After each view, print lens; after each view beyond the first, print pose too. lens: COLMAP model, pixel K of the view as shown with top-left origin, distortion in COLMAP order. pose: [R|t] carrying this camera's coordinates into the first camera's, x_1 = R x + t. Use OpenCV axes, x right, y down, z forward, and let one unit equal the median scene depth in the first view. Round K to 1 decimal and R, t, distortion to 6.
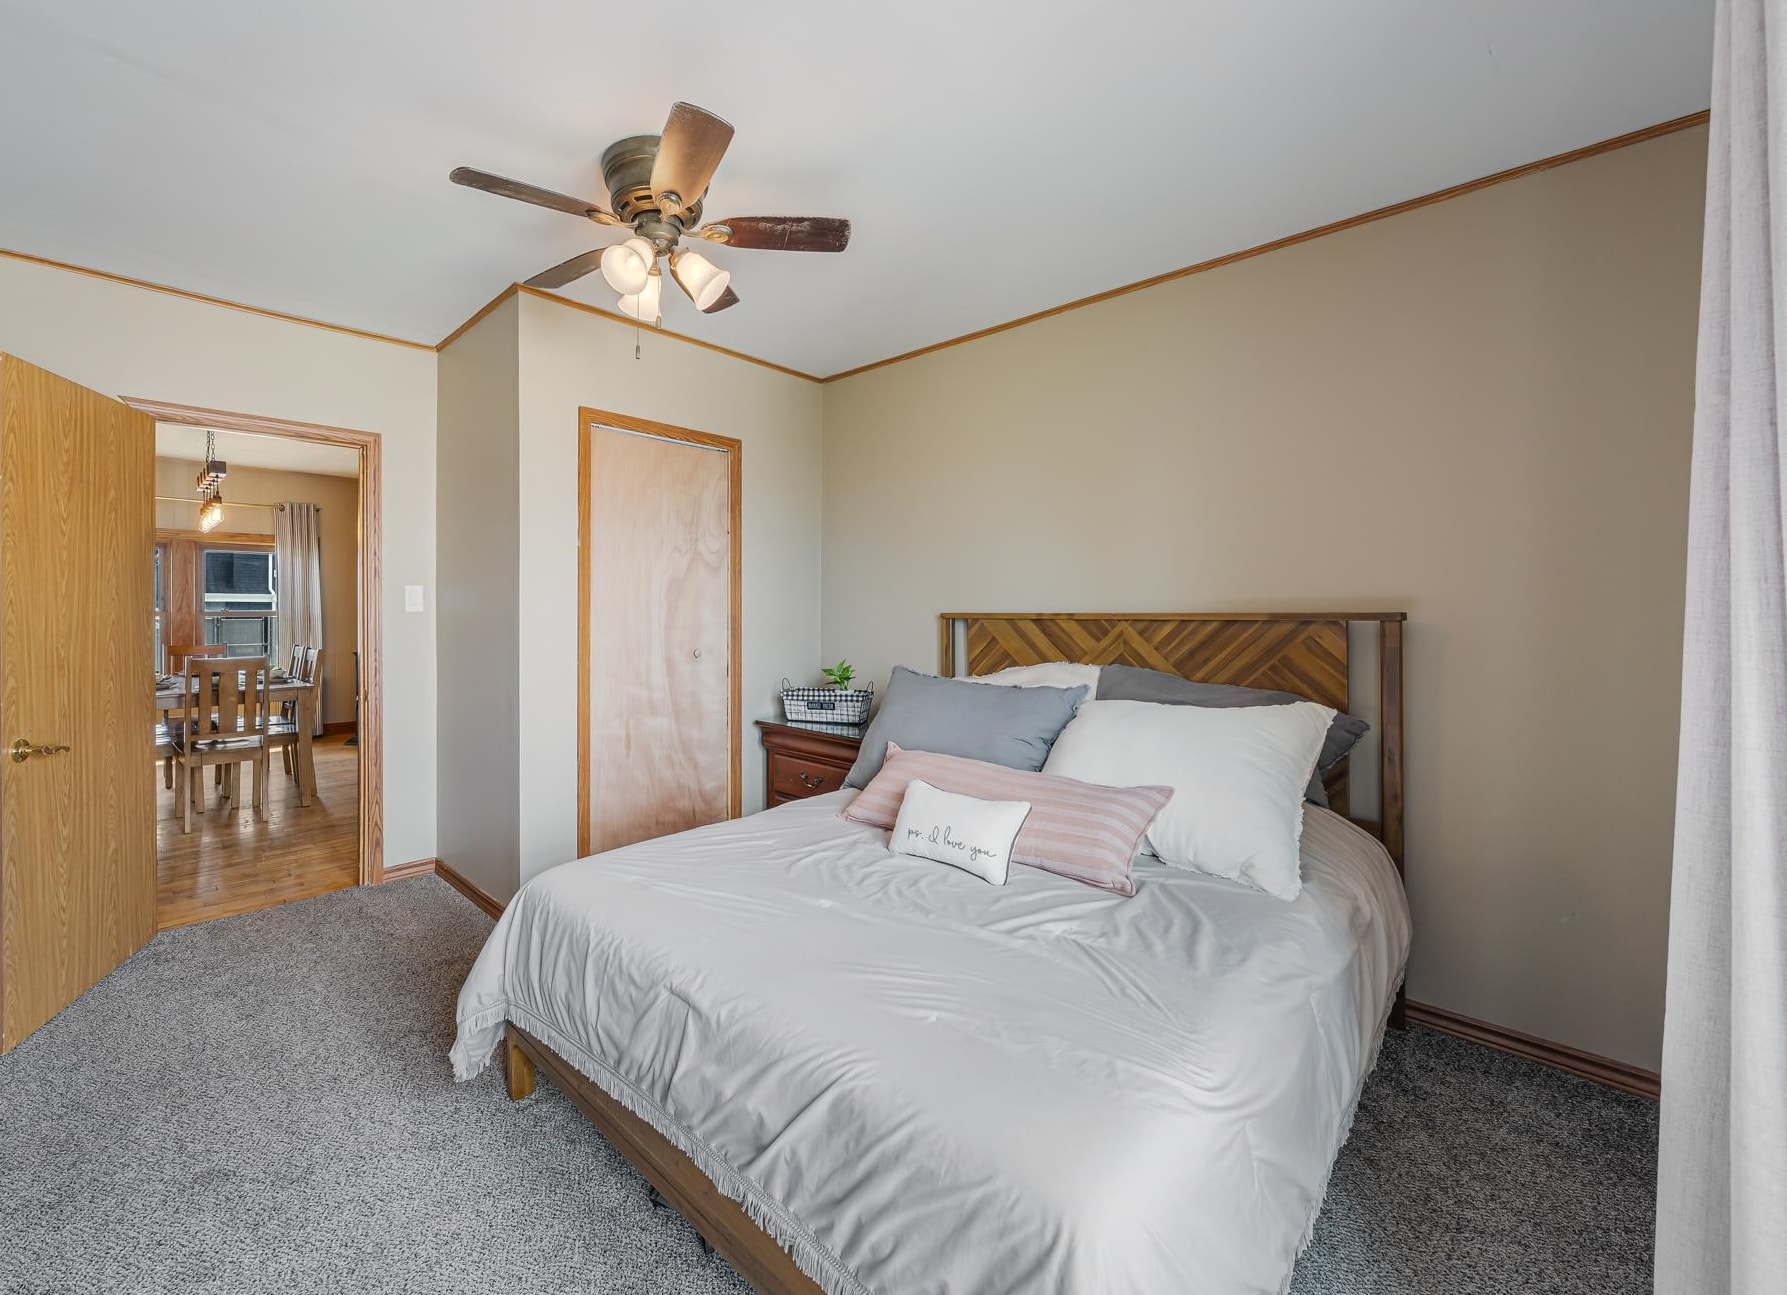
lens RADIAL K [[828.2, 0, 893.1], [0, 828.2, 603.9], [0, 0, 1]] dist [0.000789, 0.000071]
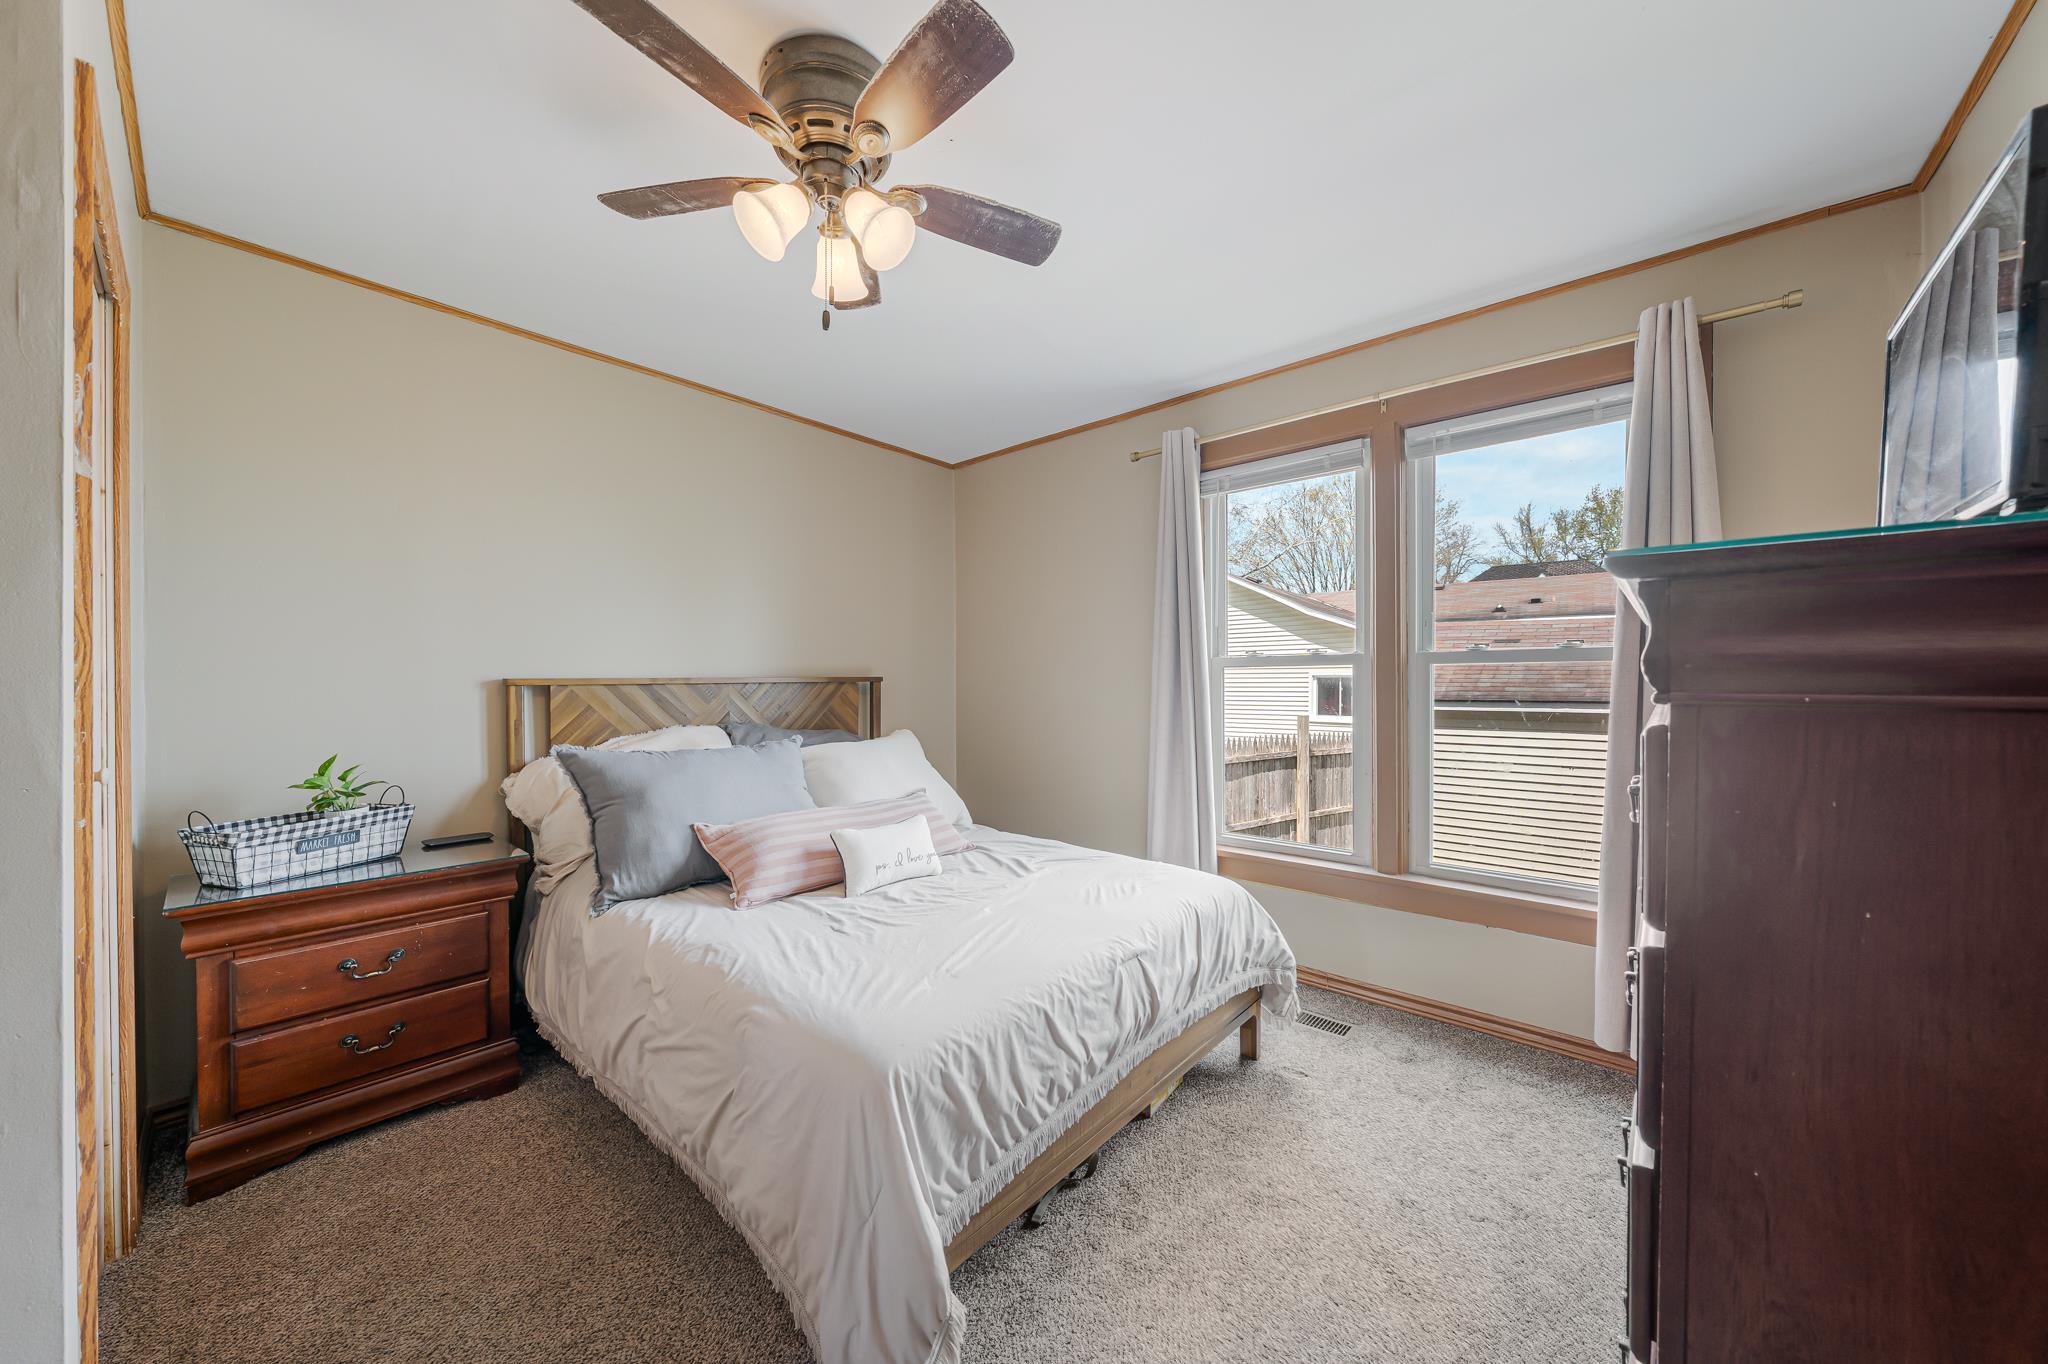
lens RADIAL K [[711.6, 0, 1021.3], [0, 711.6, 689.5], [0, 0, 1]] dist [-0.007118, -0.000036]
pose [[-0.091606, -0.010050, 0.995745, -0.830415], [0.001972, 0.999945, 0.010274, 0.020358], [-0.995793, 0.002905, -0.091582, 0.775944]]
